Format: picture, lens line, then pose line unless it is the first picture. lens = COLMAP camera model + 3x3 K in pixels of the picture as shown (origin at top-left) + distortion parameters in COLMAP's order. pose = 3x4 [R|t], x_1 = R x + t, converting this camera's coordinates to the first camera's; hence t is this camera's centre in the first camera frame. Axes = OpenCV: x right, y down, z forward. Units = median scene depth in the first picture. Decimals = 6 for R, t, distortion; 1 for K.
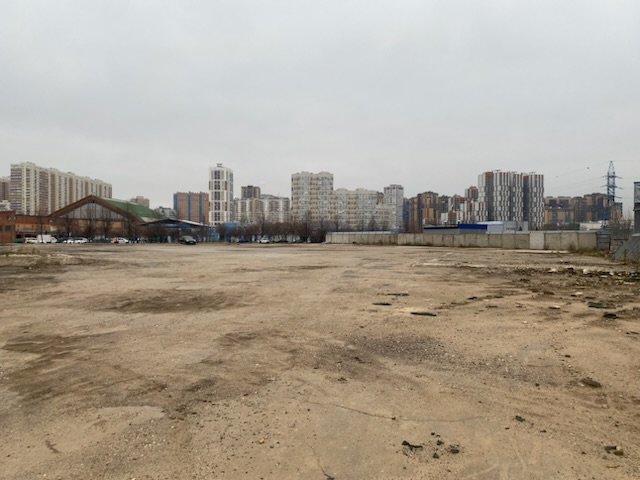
lens RADIAL K [[467.5, 0, 320.0], [0, 467.5, 240.0], [0, 0, 1]] dist [0.005352, -0.030663]
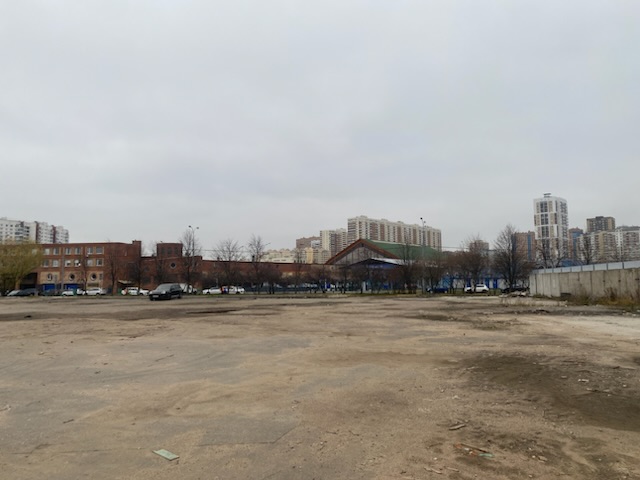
lens RADIAL K [[467.5, 0, 320.0], [0, 467.5, 240.0], [0, 0, 1]] dist [0.005352, -0.030663]
pose [[0.743390, -0.071611, -0.665014, 0.035405], [0.007911, 0.995124, -0.098314, -0.000729], [0.668812, 0.067825, 0.740331, 0.113155]]
